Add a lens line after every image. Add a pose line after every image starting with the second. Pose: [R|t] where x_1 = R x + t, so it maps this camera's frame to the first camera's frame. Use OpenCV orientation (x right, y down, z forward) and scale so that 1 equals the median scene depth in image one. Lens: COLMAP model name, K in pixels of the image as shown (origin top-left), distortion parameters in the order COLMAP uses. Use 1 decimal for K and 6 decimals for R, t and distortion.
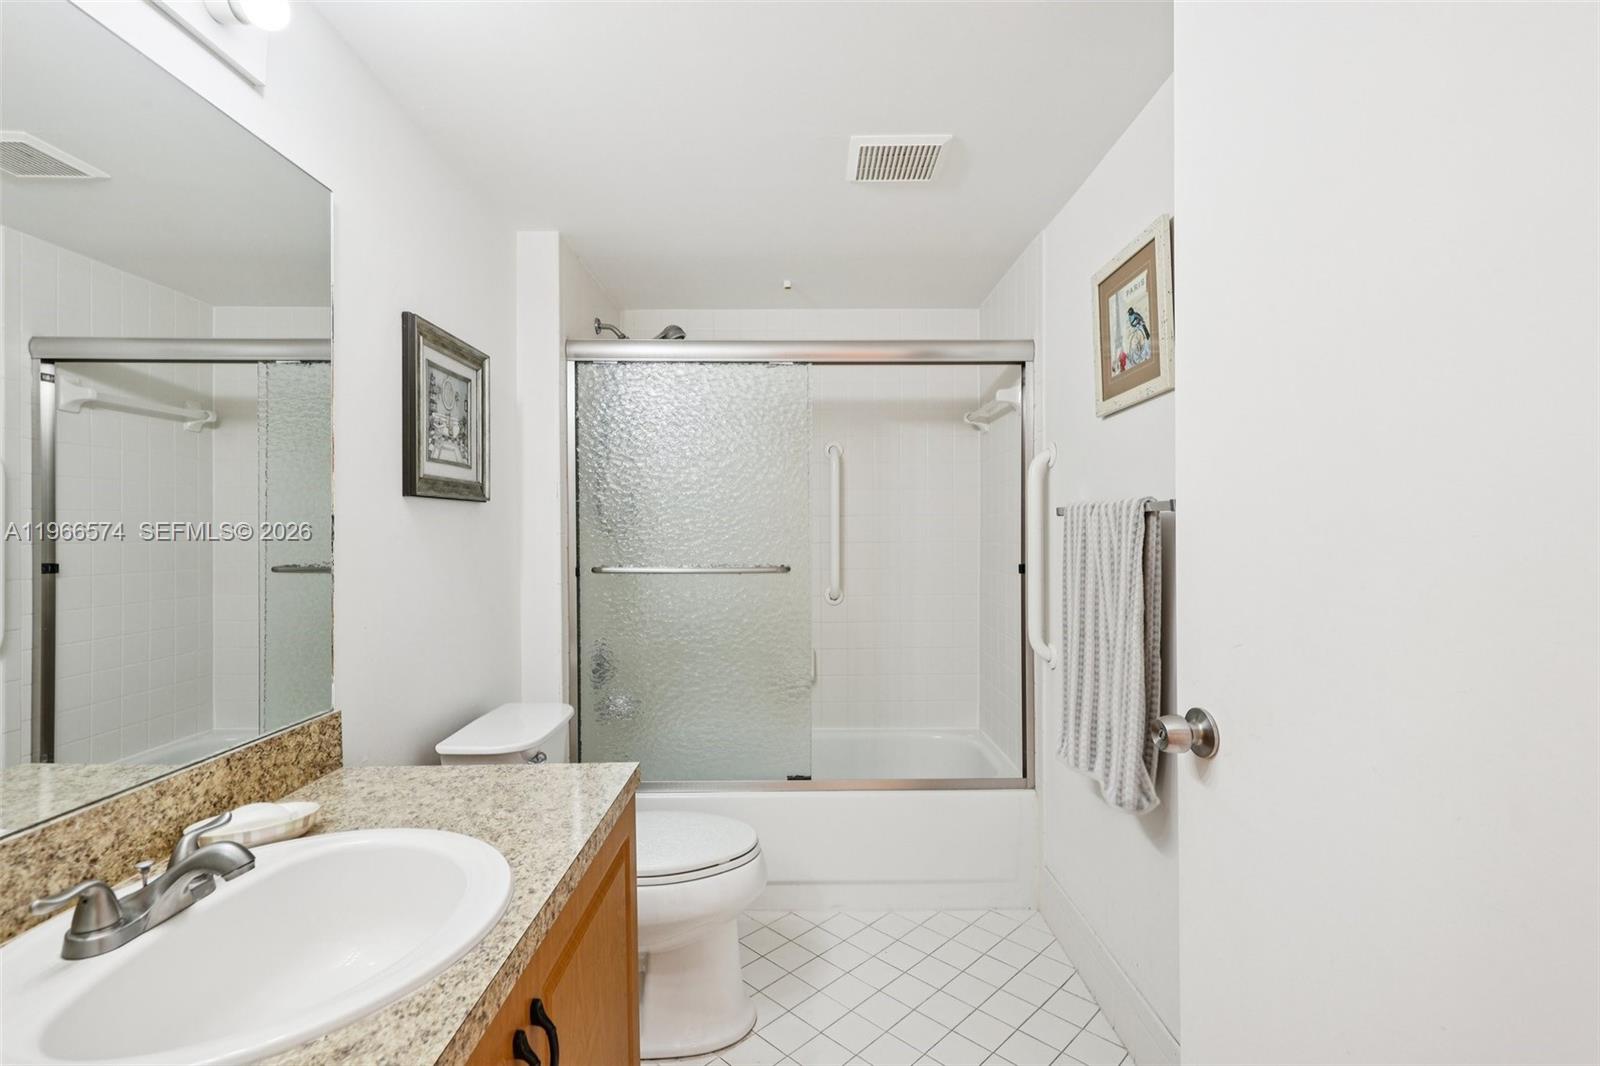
lens RADIAL K [[735.8, 0, 805.4], [0, 735.8, 534.3], [0, 0, 1]] dist [0.000402, 0.000501]
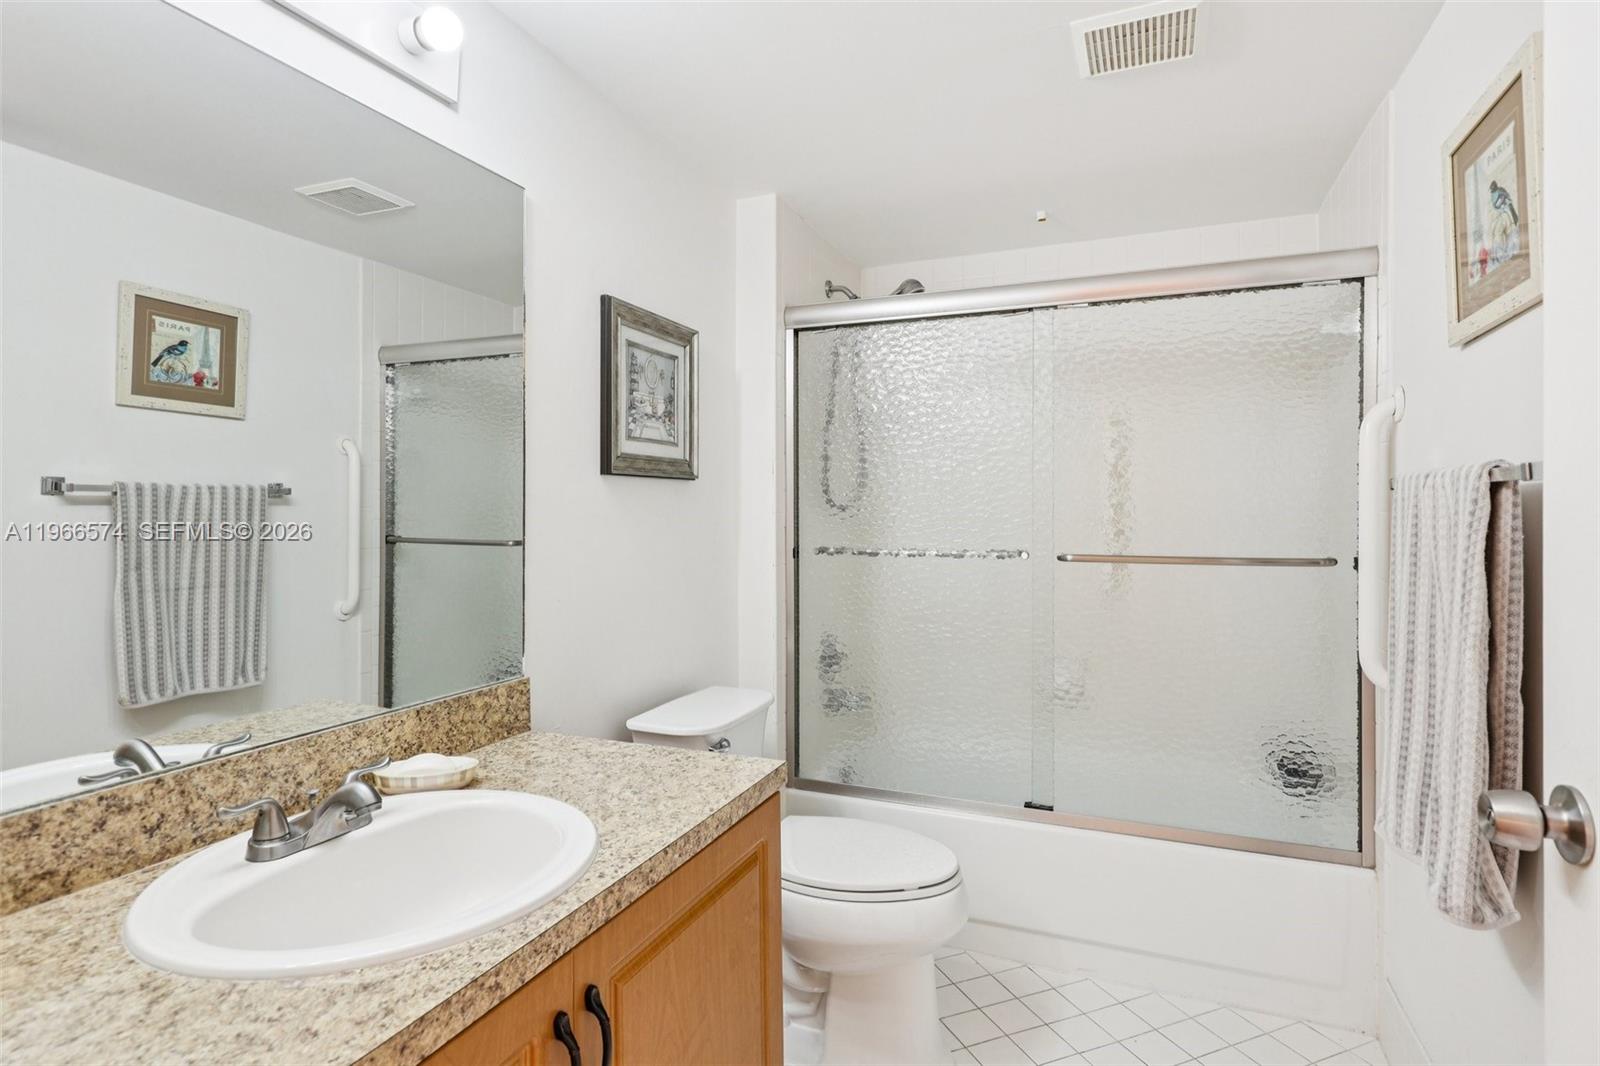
lens RADIAL K [[823.3, 0, 798.0], [0, 823.3, 516.5], [0, 0, 1]] dist [-0.003257, 0.001191]
pose [[0.917693, 0.006180, -0.397243, 0.178786], [-0.005377, 0.999981, 0.003135, 0.001711], [0.397254, -0.000741, 0.917708, 0.059705]]
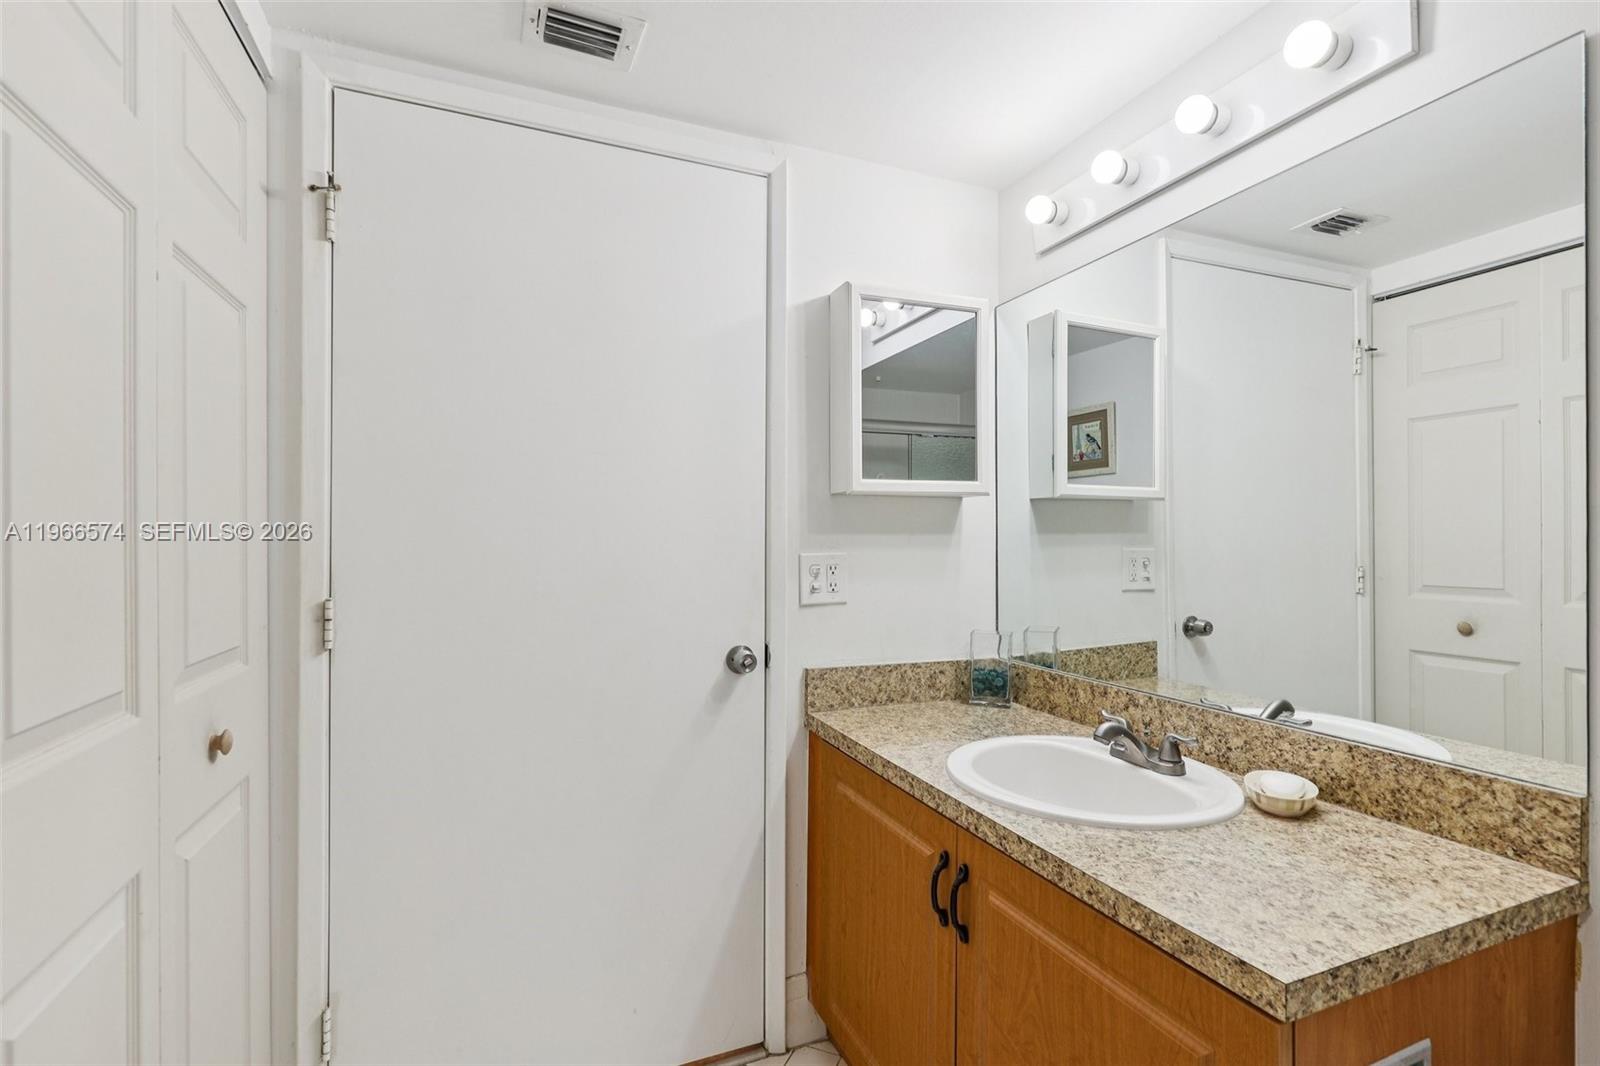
lens RADIAL K [[735.8, 0, 805.4], [0, 735.8, 536.1], [0, 0, 1]] dist [0.000402, 0.000501]
pose [[-0.926799, 0.006506, -0.375501, 0.255553], [0.006624, 0.999978, 0.000975, -0.004924], [0.375499, -0.001584, -0.926821, 1.249160]]
